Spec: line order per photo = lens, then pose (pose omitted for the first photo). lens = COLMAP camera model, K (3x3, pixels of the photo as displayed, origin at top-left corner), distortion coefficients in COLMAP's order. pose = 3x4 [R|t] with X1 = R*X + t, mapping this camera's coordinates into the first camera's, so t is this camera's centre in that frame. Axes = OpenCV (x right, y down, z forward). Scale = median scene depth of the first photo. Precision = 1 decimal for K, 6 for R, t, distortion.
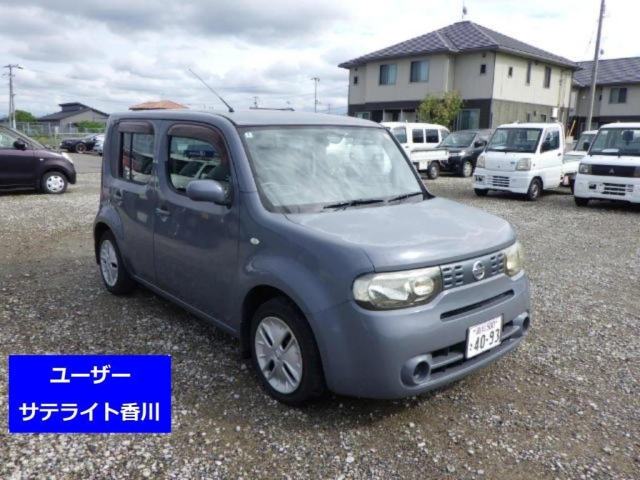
lens RADIAL K [[519.1, 0, 321.3], [0, 519.1, 246.6], [0, 0, 1]] dist [-0.003738, -0.001169]
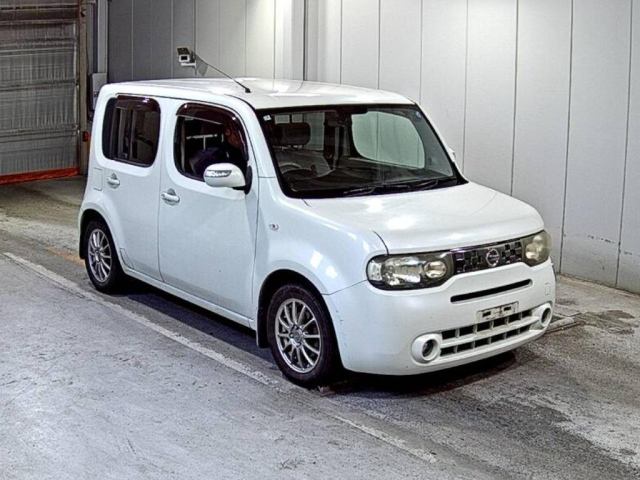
lens RADIAL K [[946.1, 0, 318.9], [0, 946.1, 258.2], [0, 0, 1]] dist [-0.687678, 0.012769]
pose [[0.999154, 0.008956, -0.040147, 0.034660], [-0.008892, 0.999959, 0.001763, 0.048570], [0.040161, -0.001405, 0.999192, -0.846607]]
